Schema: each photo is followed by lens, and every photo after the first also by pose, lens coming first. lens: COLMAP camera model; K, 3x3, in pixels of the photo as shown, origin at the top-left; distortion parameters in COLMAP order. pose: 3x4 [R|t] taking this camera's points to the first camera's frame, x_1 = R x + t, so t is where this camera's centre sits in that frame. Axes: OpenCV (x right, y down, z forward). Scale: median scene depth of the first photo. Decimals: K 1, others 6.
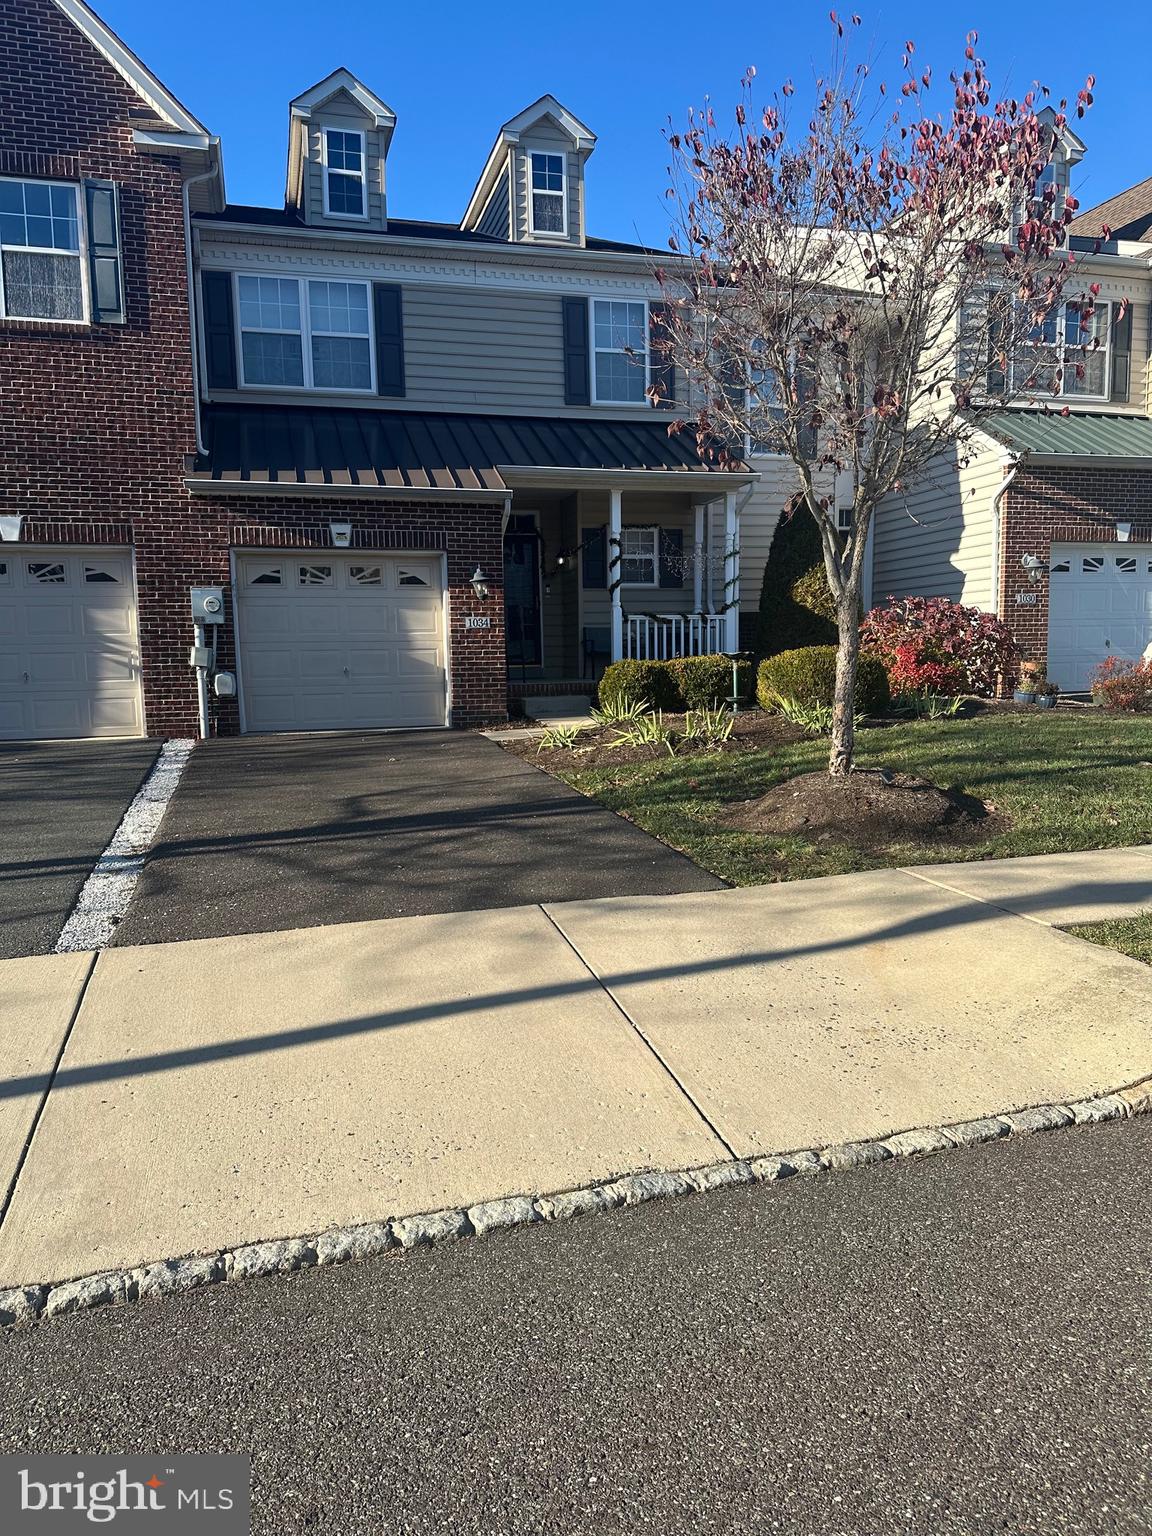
lens RADIAL K [[1067.7, 0, 577.3], [0, 1067.7, 771.8], [0, 0, 1]] dist [0.002542, -0.009263]
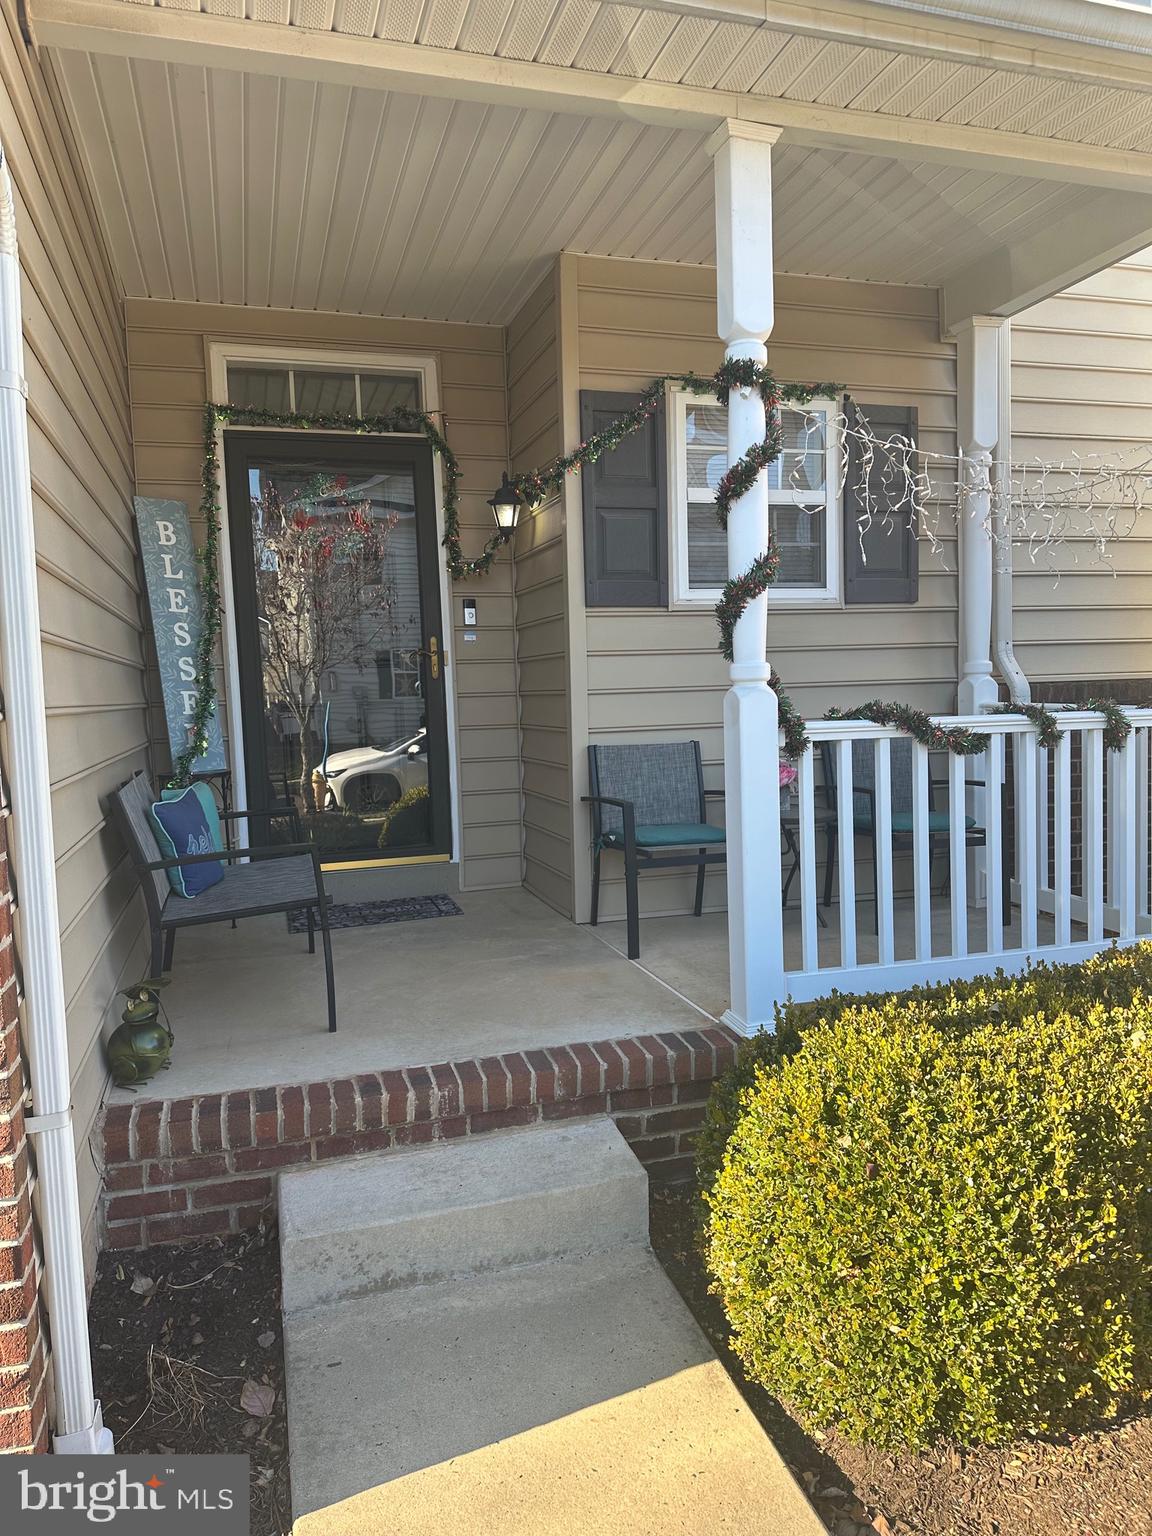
lens RADIAL K [[1067.7, 0, 577.7], [0, 1067.7, 767.0], [0, 0, 1]] dist [0.002542, -0.009263]
pose [[0.999760, -0.014256, 0.016651, -0.001753], [0.014867, 0.999199, -0.037164, -0.118578], [-0.016108, 0.037403, 0.999170, 0.715448]]
